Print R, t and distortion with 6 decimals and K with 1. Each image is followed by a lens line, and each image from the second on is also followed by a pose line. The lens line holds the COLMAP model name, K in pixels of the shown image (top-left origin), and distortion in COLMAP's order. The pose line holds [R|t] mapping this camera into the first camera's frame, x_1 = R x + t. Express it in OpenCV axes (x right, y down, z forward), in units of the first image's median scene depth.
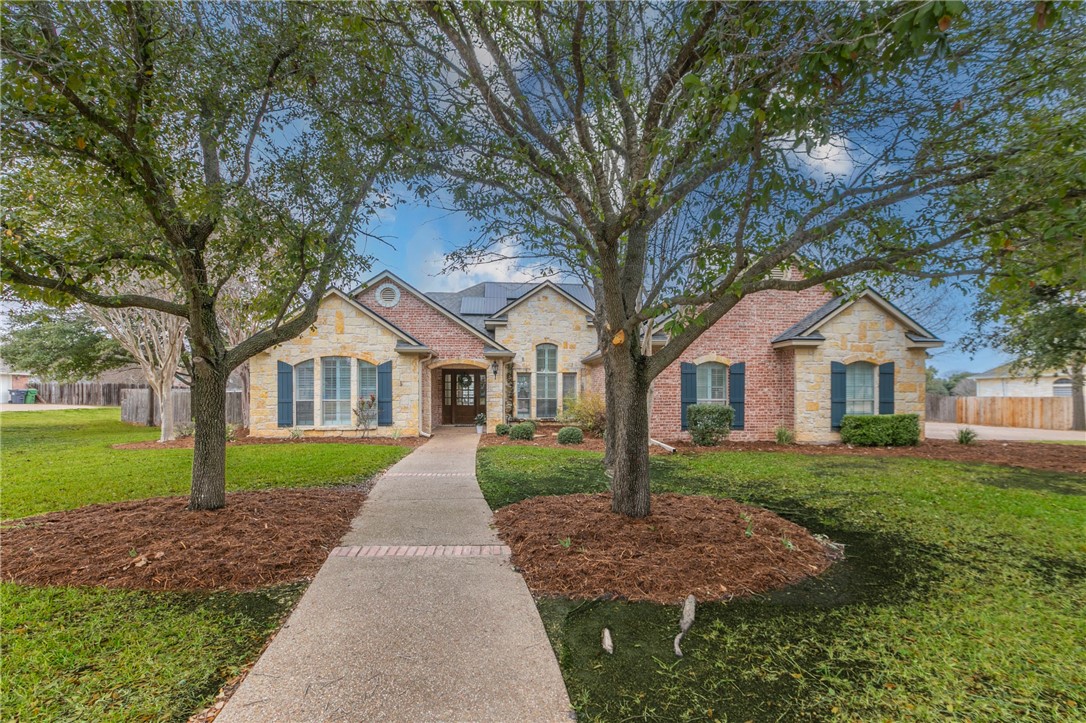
lens RADIAL K [[493.9, 0, 543.5], [0, 493.9, 388.8], [0, 0, 1]] dist [0.005083, 0.000450]
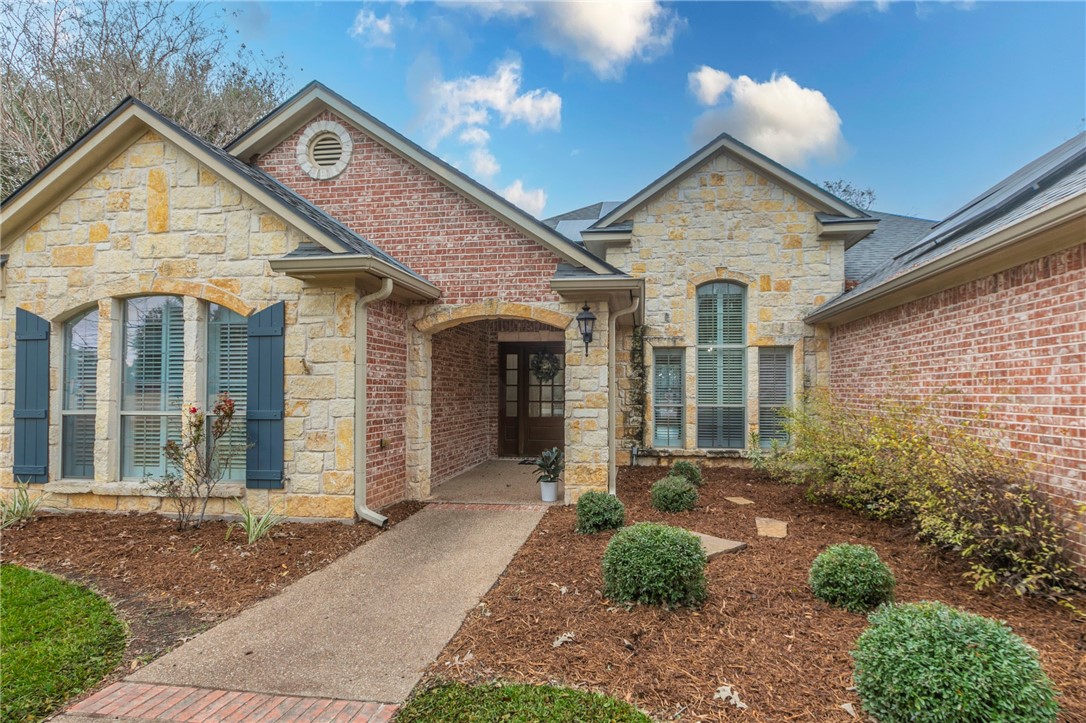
lens RADIAL K [[493.9, 0, 581.7], [0, 493.9, 378.9], [0, 0, 1]] dist [0.005083, 0.000450]
pose [[0.976595, -0.002451, -0.215071, -0.024218], [-0.000341, 0.999916, -0.012946, 0.002105], [0.215084, 0.012717, 0.976513, 0.647684]]
